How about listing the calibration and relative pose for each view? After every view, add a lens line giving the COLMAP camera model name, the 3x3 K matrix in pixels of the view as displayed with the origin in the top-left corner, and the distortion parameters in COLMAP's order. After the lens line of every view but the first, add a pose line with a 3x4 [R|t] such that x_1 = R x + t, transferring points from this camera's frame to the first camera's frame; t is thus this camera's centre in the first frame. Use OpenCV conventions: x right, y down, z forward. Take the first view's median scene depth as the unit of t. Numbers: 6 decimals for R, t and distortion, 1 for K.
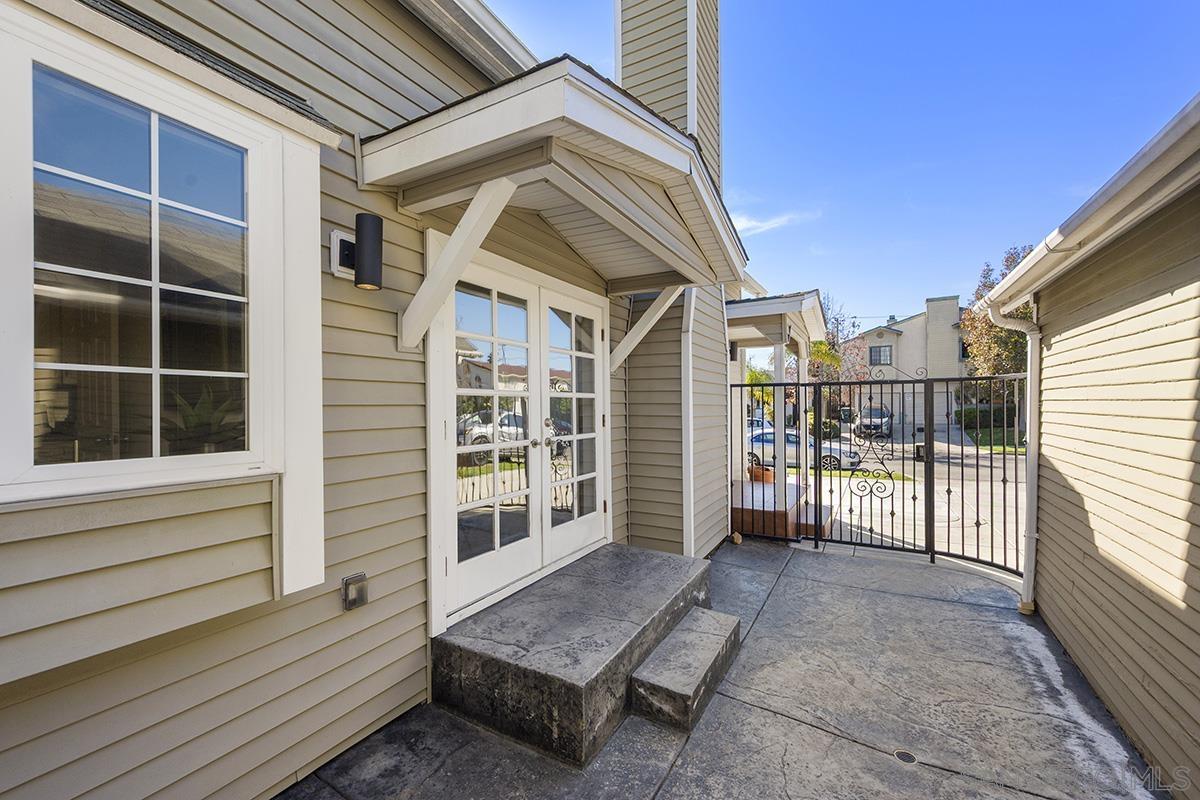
lens RADIAL K [[485.5, 0, 604.5], [0, 485.5, 404.9], [0, 0, 1]] dist [0.004399, 0.000284]
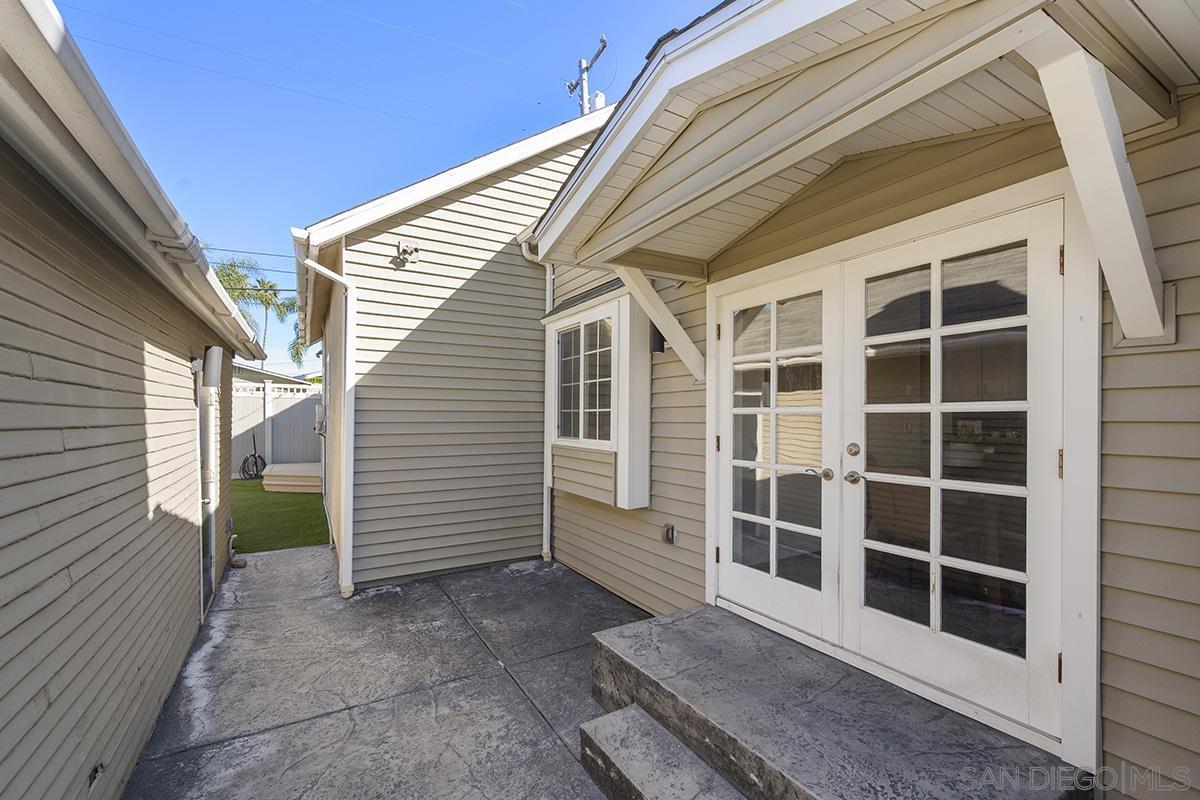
lens RADIAL K [[507.6, 0, 592.2], [0, 507.6, 420.3], [0, 0, 1]] dist [-0.002616, 0.002290]
pose [[-0.515935, 0.008971, -0.856581, 1.000713], [0.005174, 0.999960, 0.007356, -0.017969], [0.856612, -0.000637, -0.515960, 1.503053]]
